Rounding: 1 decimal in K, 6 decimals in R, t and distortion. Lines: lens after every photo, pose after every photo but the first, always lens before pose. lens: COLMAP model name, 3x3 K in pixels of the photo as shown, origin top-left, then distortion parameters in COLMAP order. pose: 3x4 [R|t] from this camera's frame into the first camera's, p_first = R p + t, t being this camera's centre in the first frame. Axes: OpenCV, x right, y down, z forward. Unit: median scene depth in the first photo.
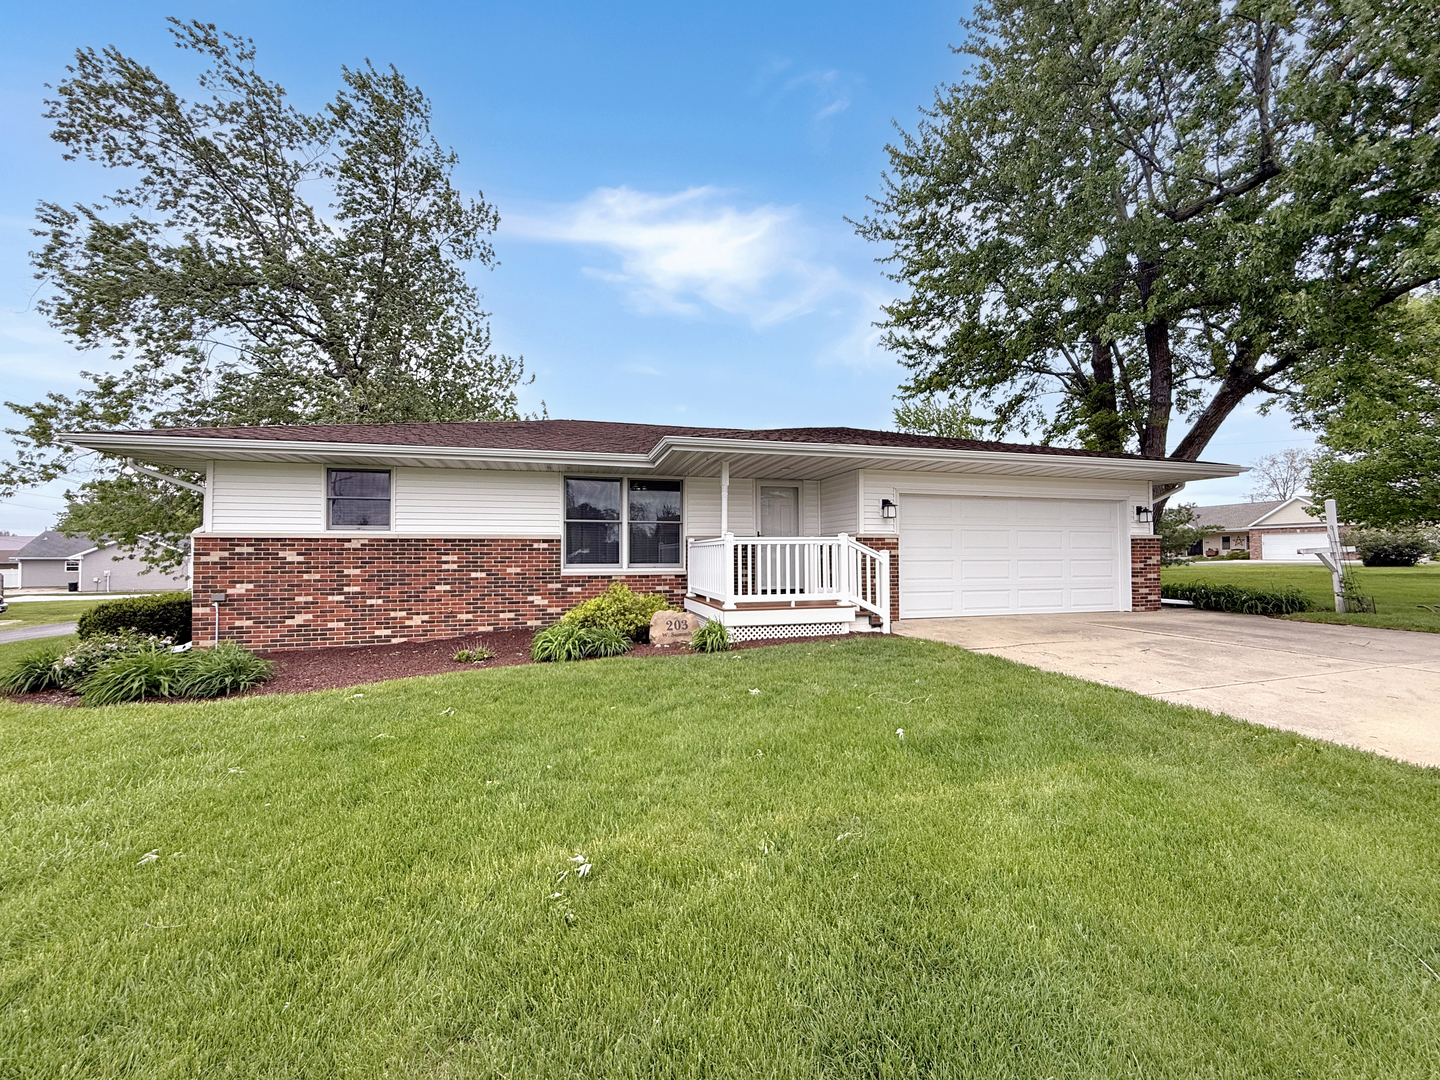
lens RADIAL K [[571.4, 0, 722.4], [0, 571.4, 541.5], [0, 0, 1]] dist [0.000572, -0.000070]
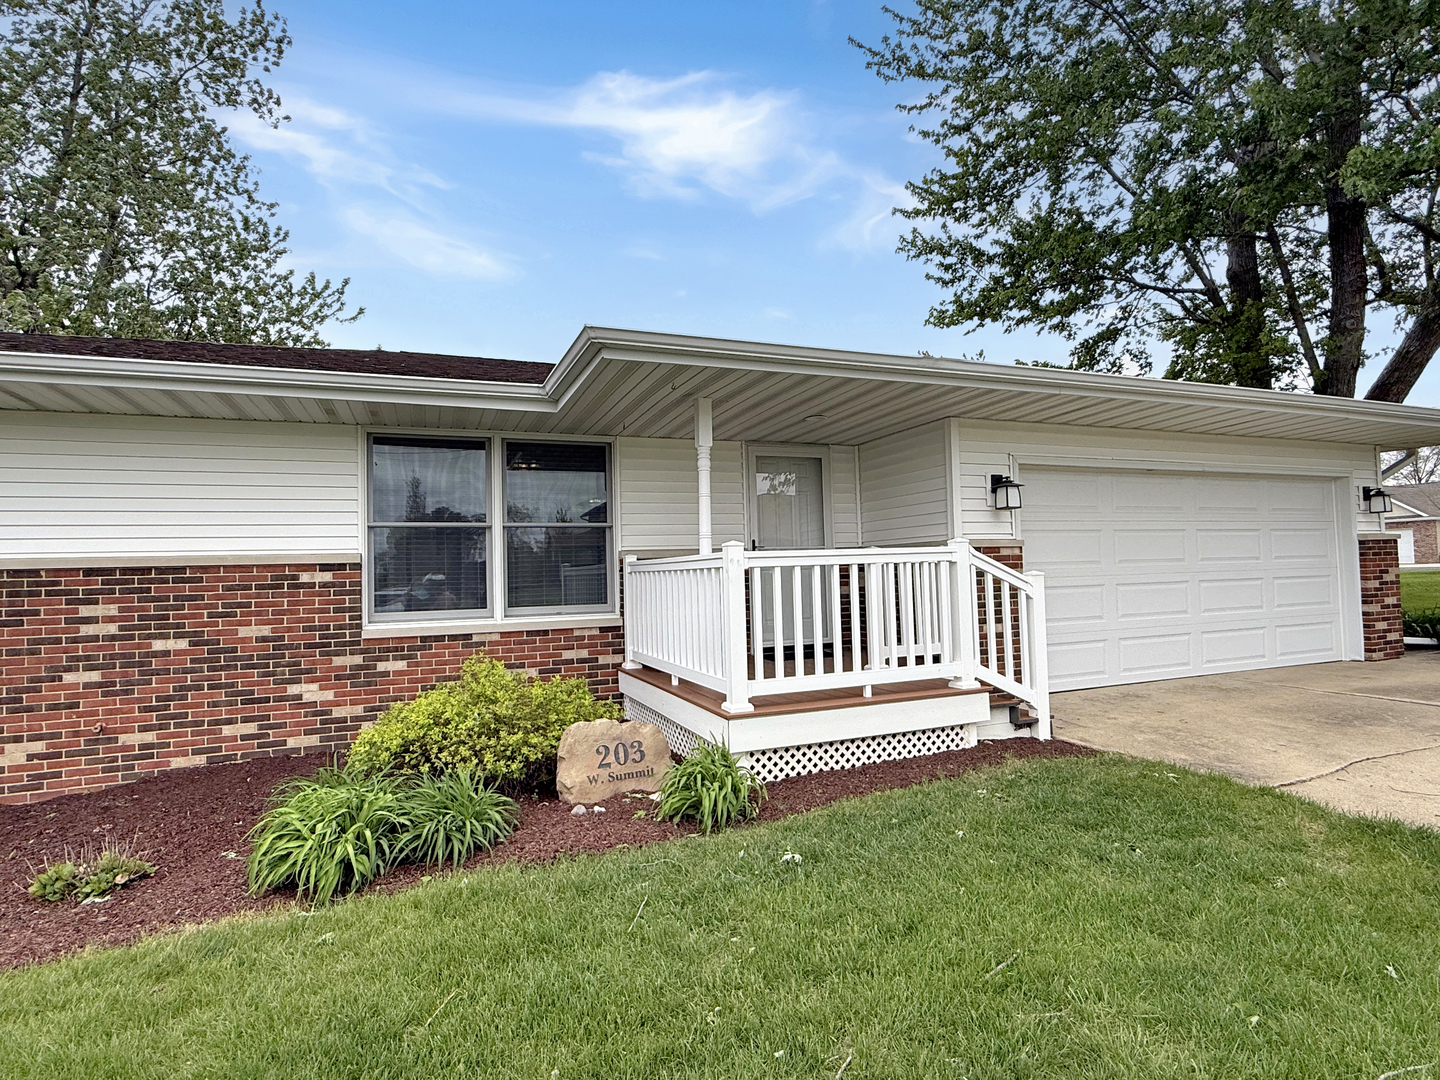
lens RADIAL K [[745.8, 0, 717.8], [0, 745.8, 537.9], [0, 0, 1]] dist [-0.000882, -0.001330]
pose [[0.993414, -0.018366, 0.113094, -0.054090], [0.021076, 0.999518, -0.022809, -0.004139], [-0.112621, 0.025042, 0.993322, 0.337334]]
